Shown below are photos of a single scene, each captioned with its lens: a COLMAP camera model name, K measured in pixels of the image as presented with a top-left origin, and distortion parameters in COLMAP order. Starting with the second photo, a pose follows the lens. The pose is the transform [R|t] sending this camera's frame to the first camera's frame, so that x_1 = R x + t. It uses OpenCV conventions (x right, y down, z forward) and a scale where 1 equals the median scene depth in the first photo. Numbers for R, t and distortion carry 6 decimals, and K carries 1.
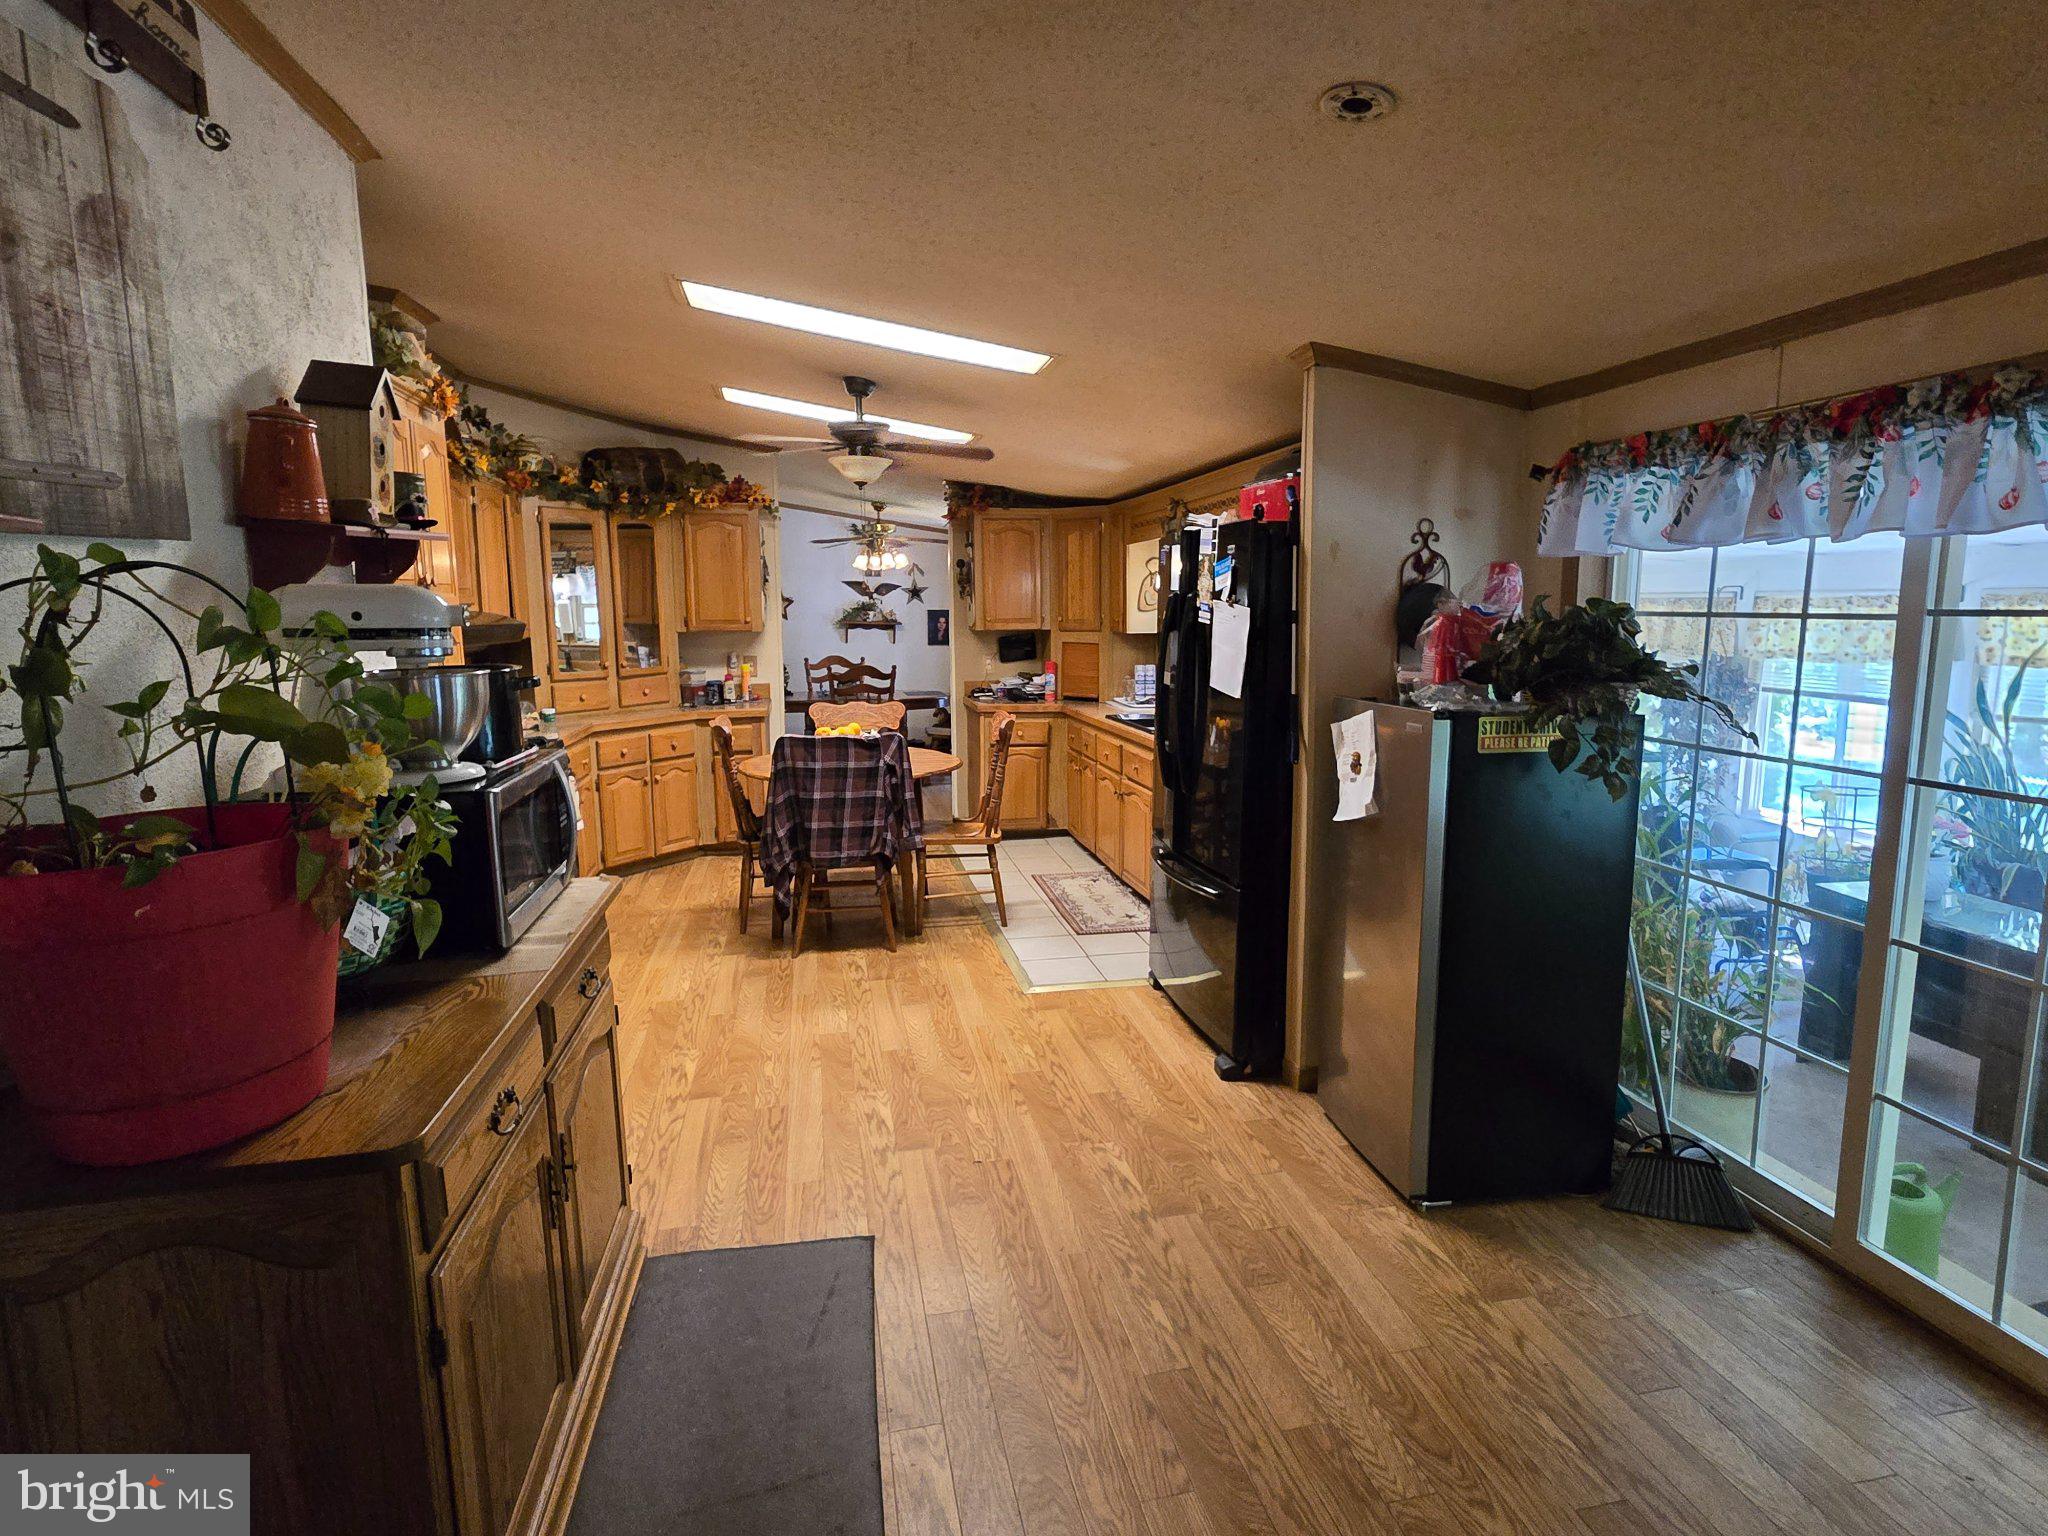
lens RADIAL K [[1039.7, 0, 1025.7], [0, 1039.7, 754.1], [0, 0, 1]] dist [-0.003740, -0.000144]
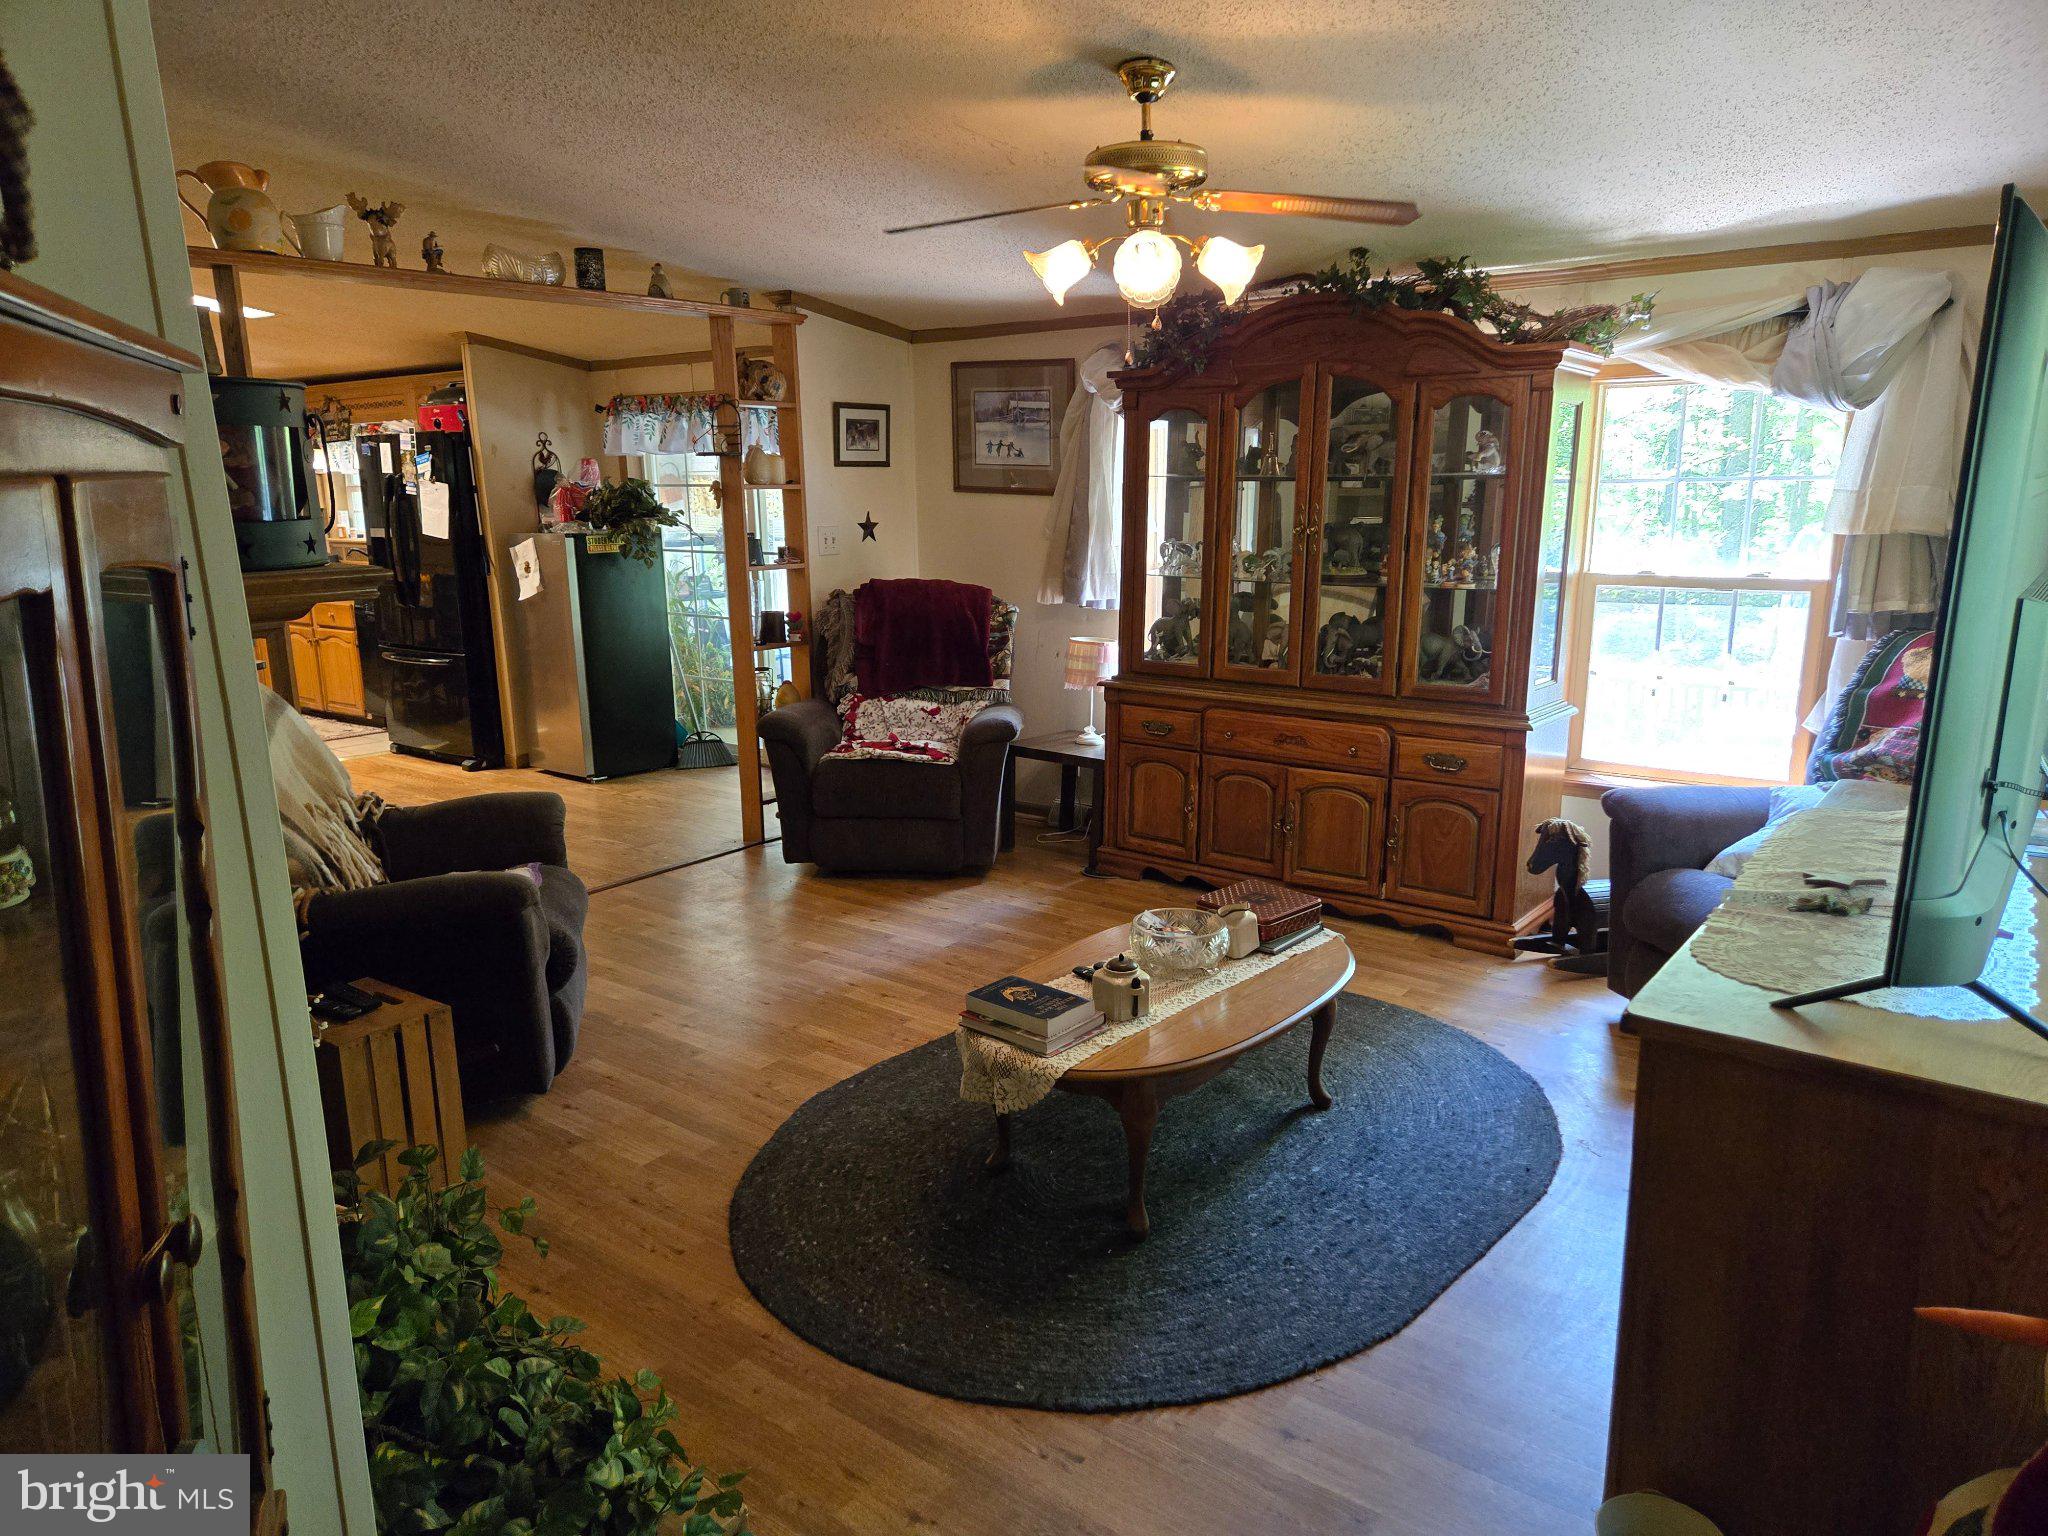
lens RADIAL K [[1365.4, 0, 993.8], [0, 1365.4, 765.2], [0, 0, 1]] dist [0.085315, -0.078422]
pose [[0.768184, -0.143030, 0.624048, -0.661015], [0.105537, 0.989681, 0.096919, 0.216570], [-0.631471, -0.008591, 0.775352, -1.514638]]
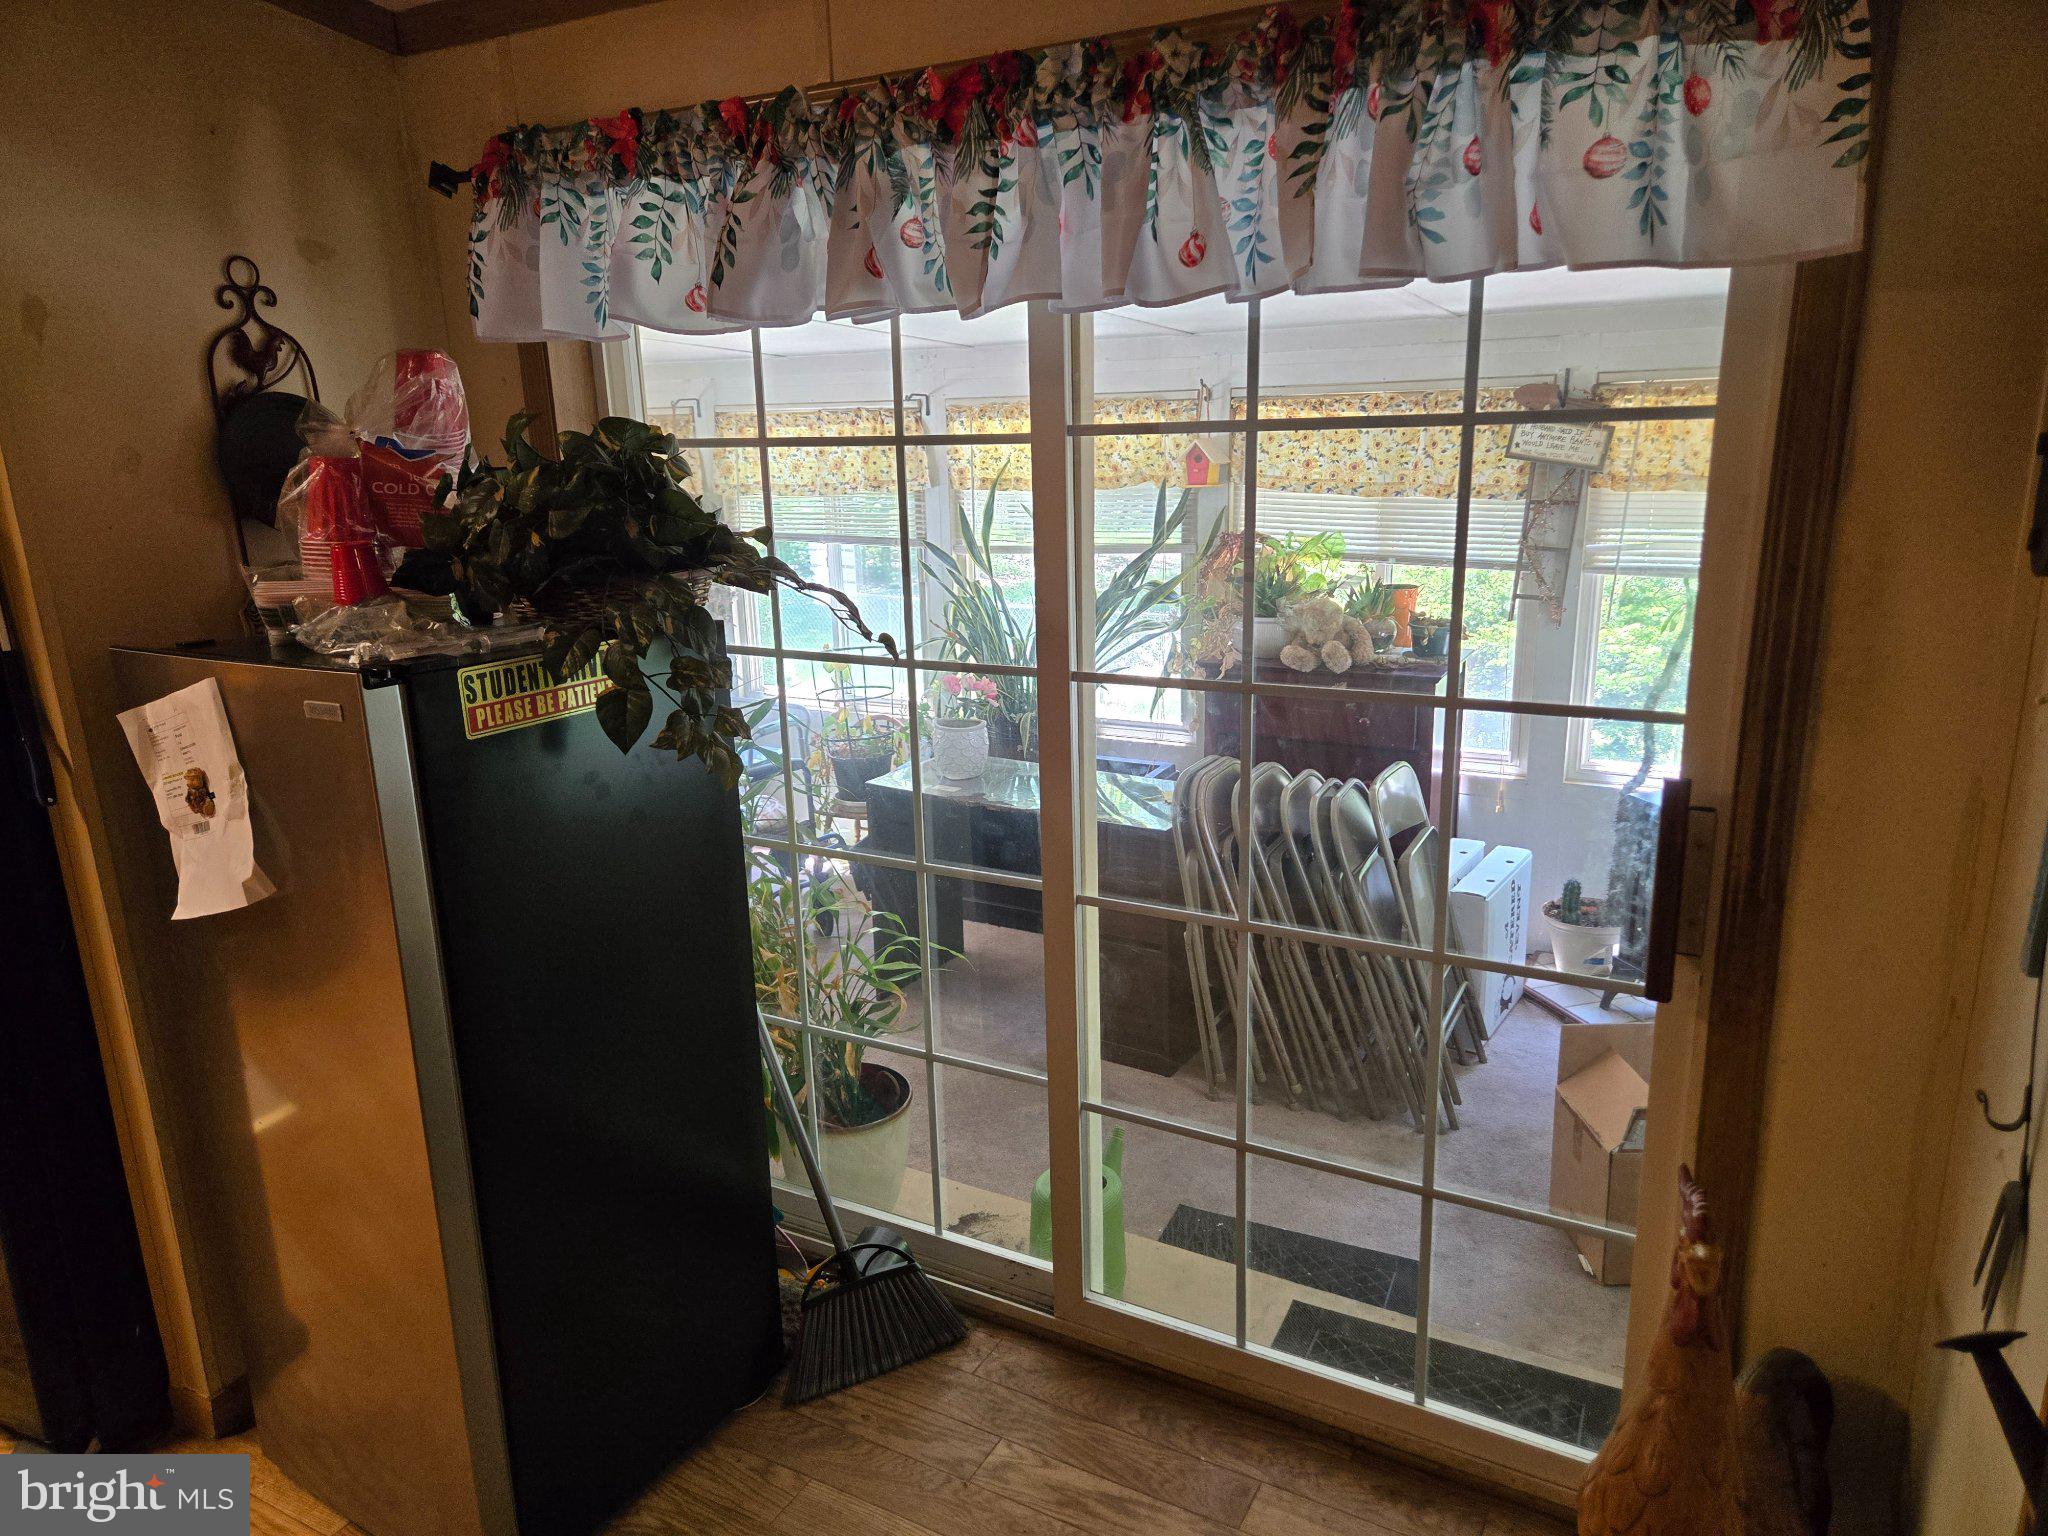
lens RADIAL K [[1365.4, 0, 993.8], [0, 1365.4, 765.2], [0, 0, 1]] dist [0.085315, -0.078422]
pose [[0.661975, -0.202870, 0.721549, 0.113030], [0.133987, 0.979197, 0.152386, -0.051628], [-0.737453, -0.004197, 0.675386, 0.337511]]
